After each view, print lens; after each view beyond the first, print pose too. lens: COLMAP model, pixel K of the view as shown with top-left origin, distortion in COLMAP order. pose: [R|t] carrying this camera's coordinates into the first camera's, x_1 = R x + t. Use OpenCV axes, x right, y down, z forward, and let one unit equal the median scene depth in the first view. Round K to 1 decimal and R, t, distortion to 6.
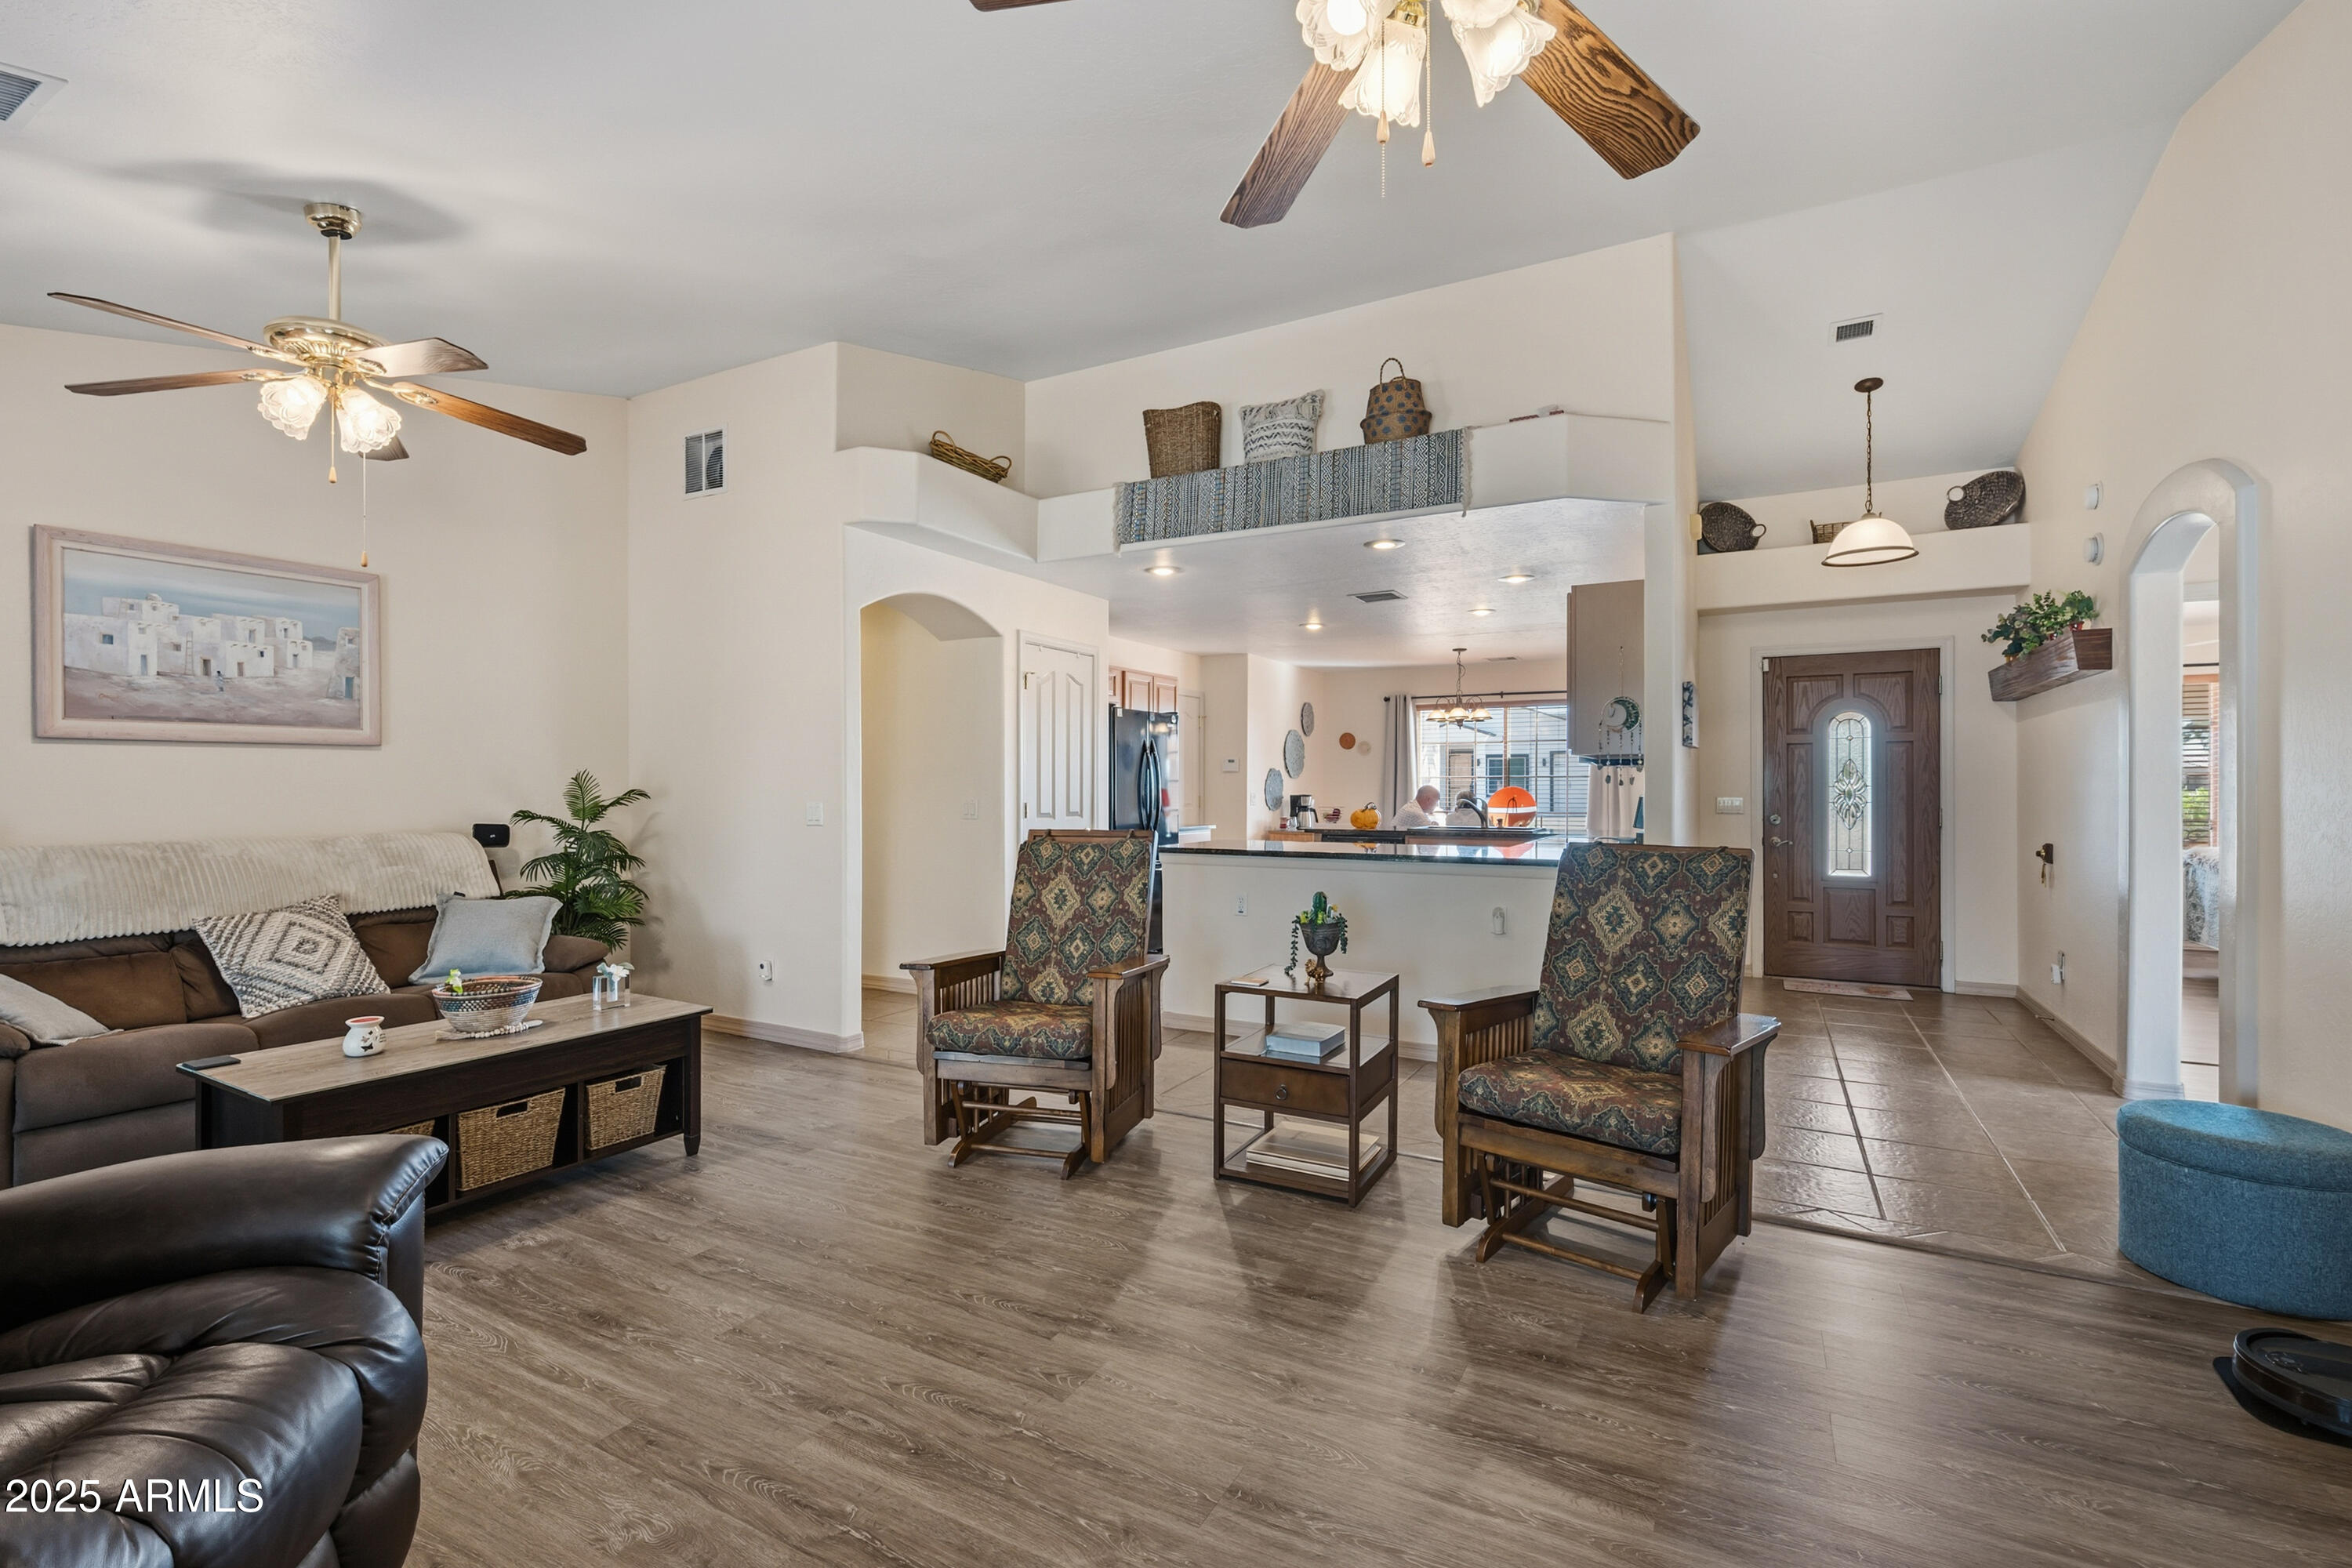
lens RADIAL K [[1051.8, 0, 1166.9], [0, 1051.8, 786.0], [0, 0, 1]] dist [-0.002319, 0.000180]
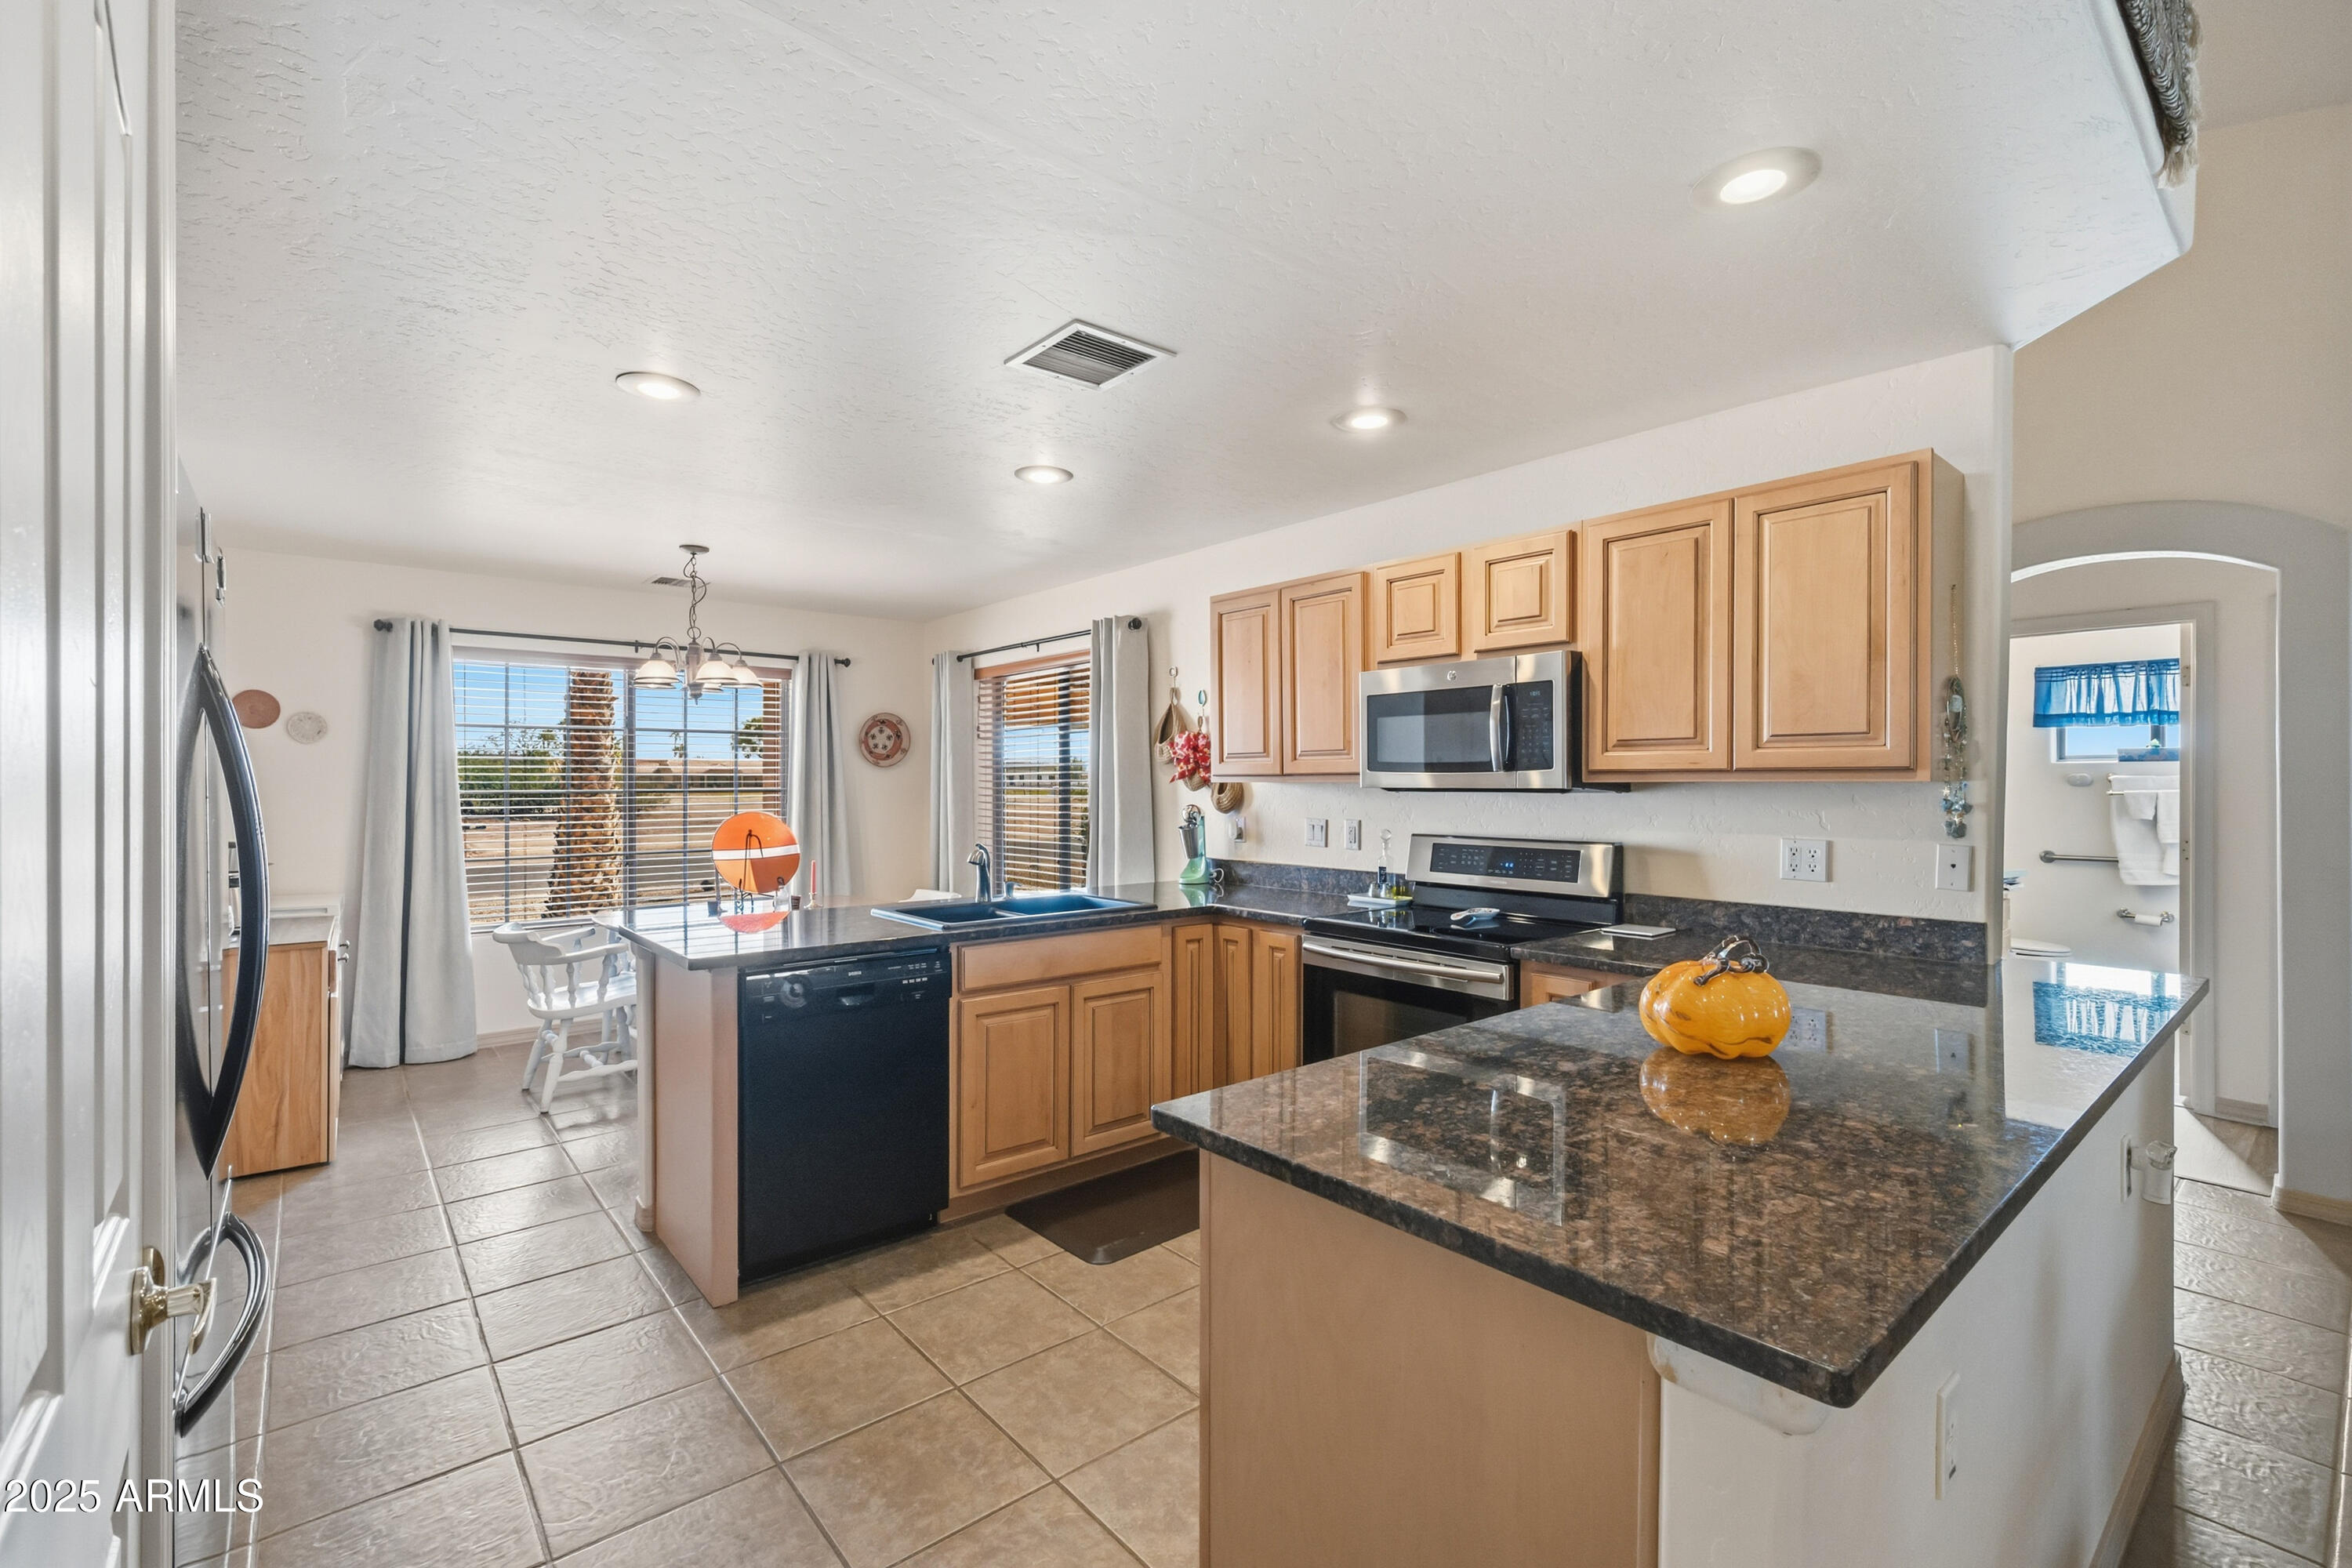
lens RADIAL K [[1017.9, 0, 1166.6], [0, 1017.9, 783.7], [0, 0, 1]] dist [0.001418, 0.000060]
pose [[0.353970, -0.000140, 0.935257, -0.156491], [0.000560, 1.000000, -0.000063, -0.021243], [-0.935257, 0.000546, 0.353970, 0.895578]]
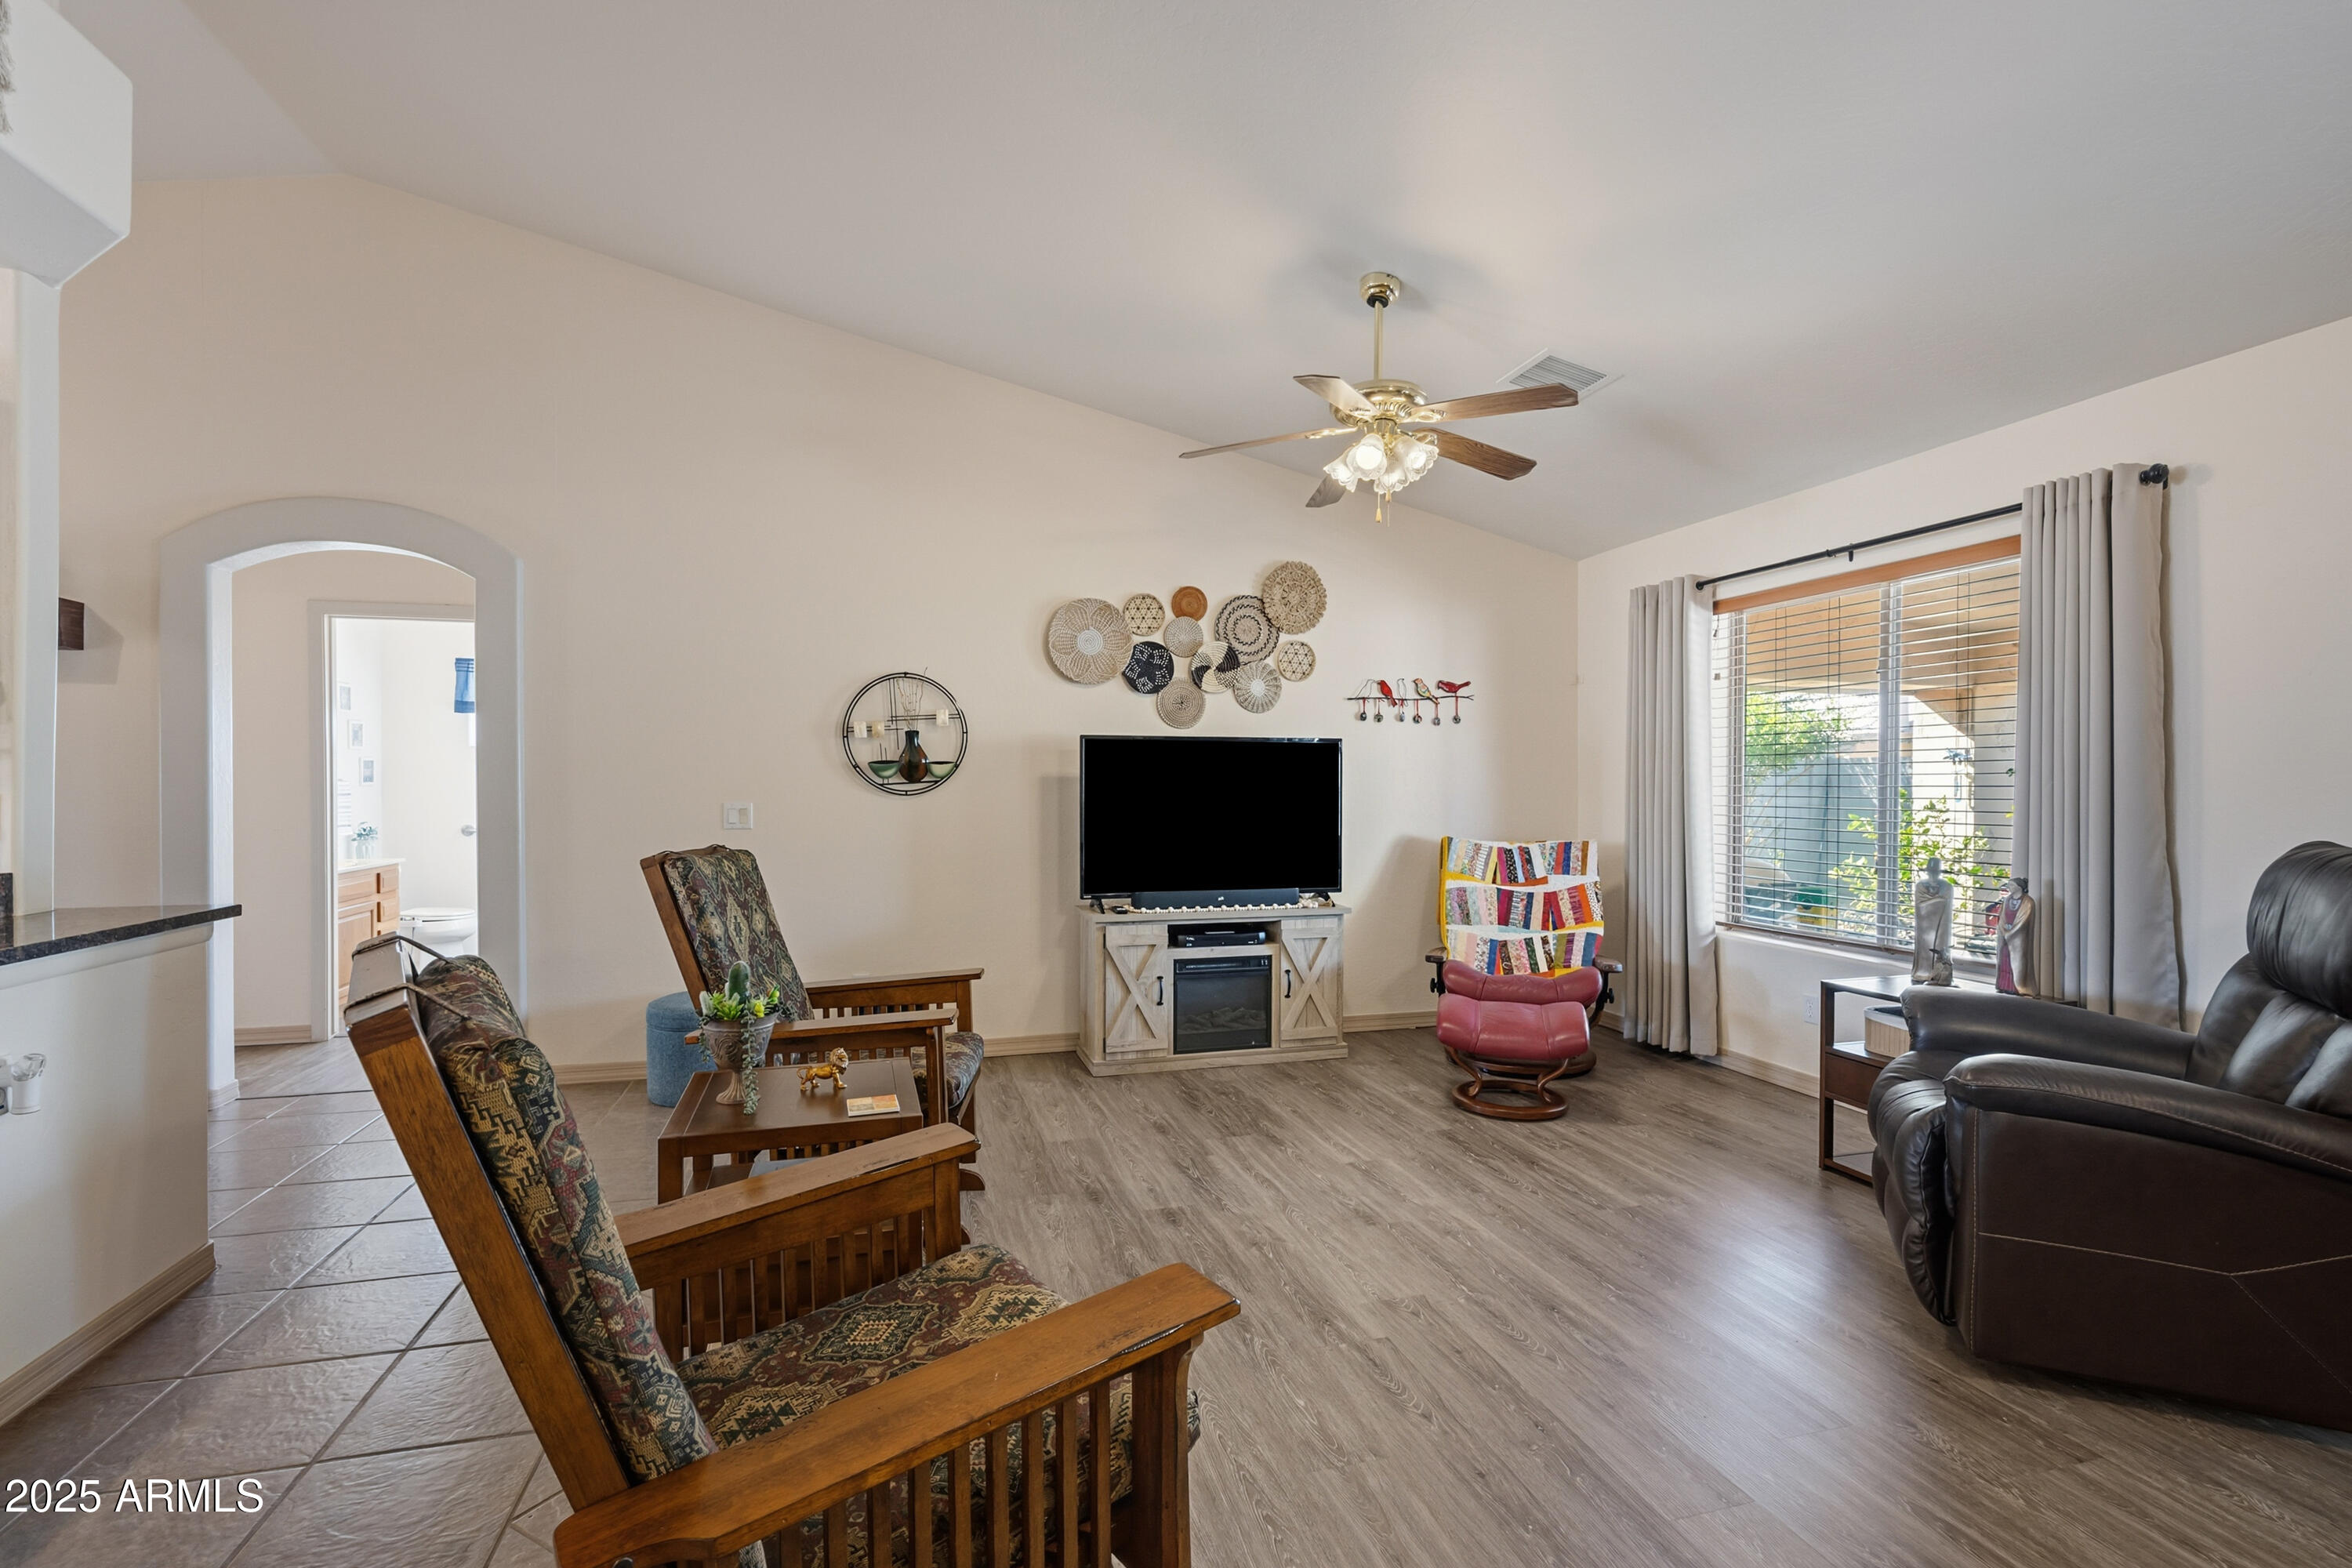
lens RADIAL K [[1043.4, 0, 1167.9], [0, 1043.4, 798.3], [0, 0, 1]] dist [-0.000750, -0.000235]
pose [[-0.703438, -0.006413, 0.710728, -0.253778], [-0.000088, 0.999960, 0.008935, 0.001540], [-0.710757, 0.006223, -0.703411, 0.700556]]
